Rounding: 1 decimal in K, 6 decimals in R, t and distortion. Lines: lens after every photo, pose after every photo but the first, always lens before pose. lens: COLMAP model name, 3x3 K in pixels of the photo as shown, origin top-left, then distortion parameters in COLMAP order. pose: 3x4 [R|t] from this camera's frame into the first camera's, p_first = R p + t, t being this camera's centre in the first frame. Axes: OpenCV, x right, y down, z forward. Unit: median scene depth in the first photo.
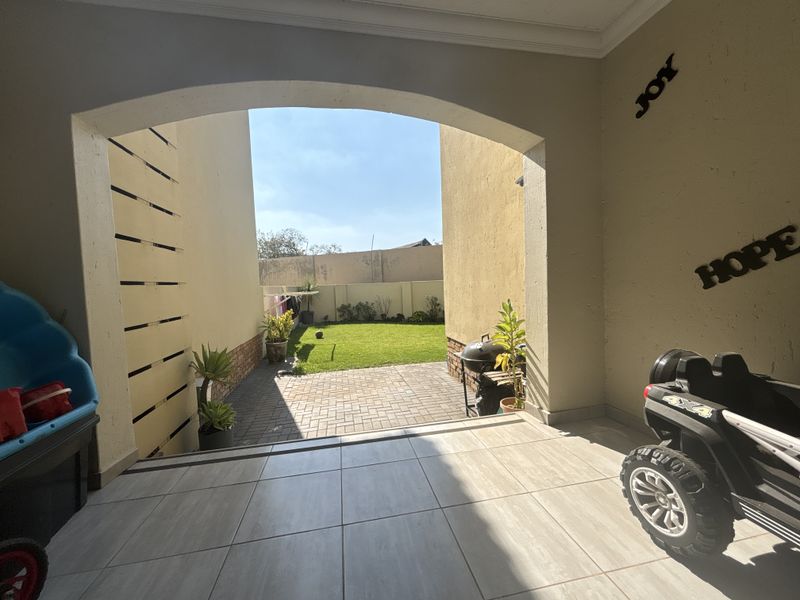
lens RADIAL K [[319.6, 0, 402.5], [0, 319.6, 295.0], [0, 0, 1]] dist [0.004461, 0.000305]
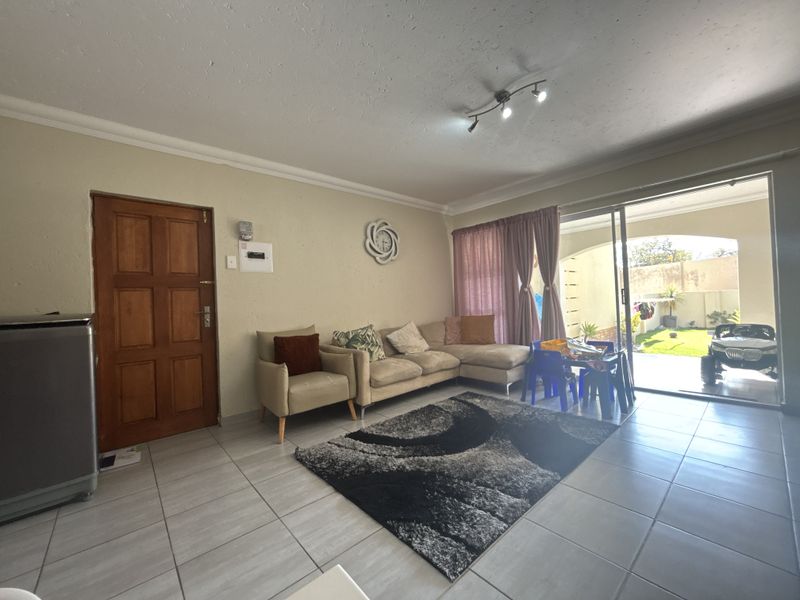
lens RADIAL K [[319.6, 0, 397.5], [0, 319.6, 297.1], [0, 0, 1]] dist [0.004461, 0.000305]
pose [[0.495868, 0.002628, -0.868394, 0.189675], [-0.005573, 0.999984, -0.000155, -0.008461], [0.868380, 0.004916, 0.495875, -0.346905]]
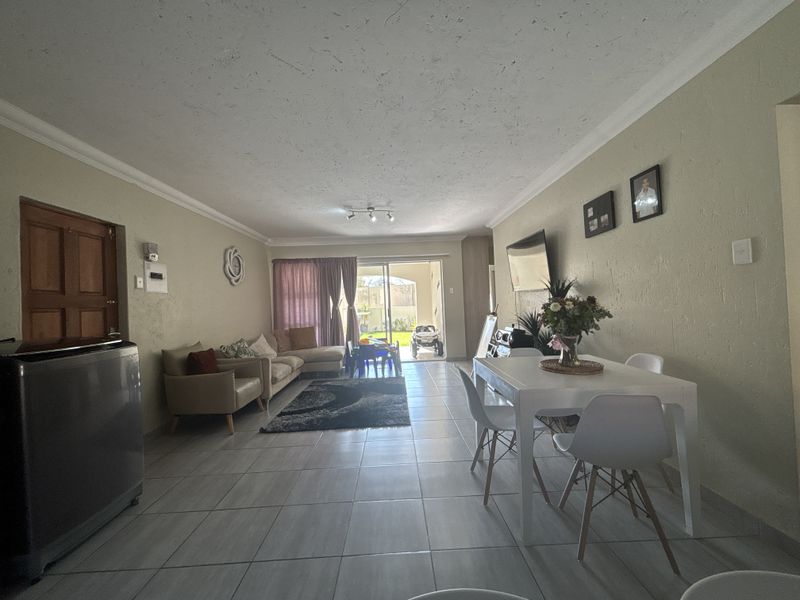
lens RADIAL K [[319.6, 0, 396.4], [0, 319.6, 297.6], [0, 0, 1]] dist [0.004461, 0.000305]
pose [[0.981683, -0.010929, -0.190209, 0.157018], [0.002444, 0.998994, -0.044787, -0.011024], [0.190507, 0.043501, 0.980721, -0.515366]]
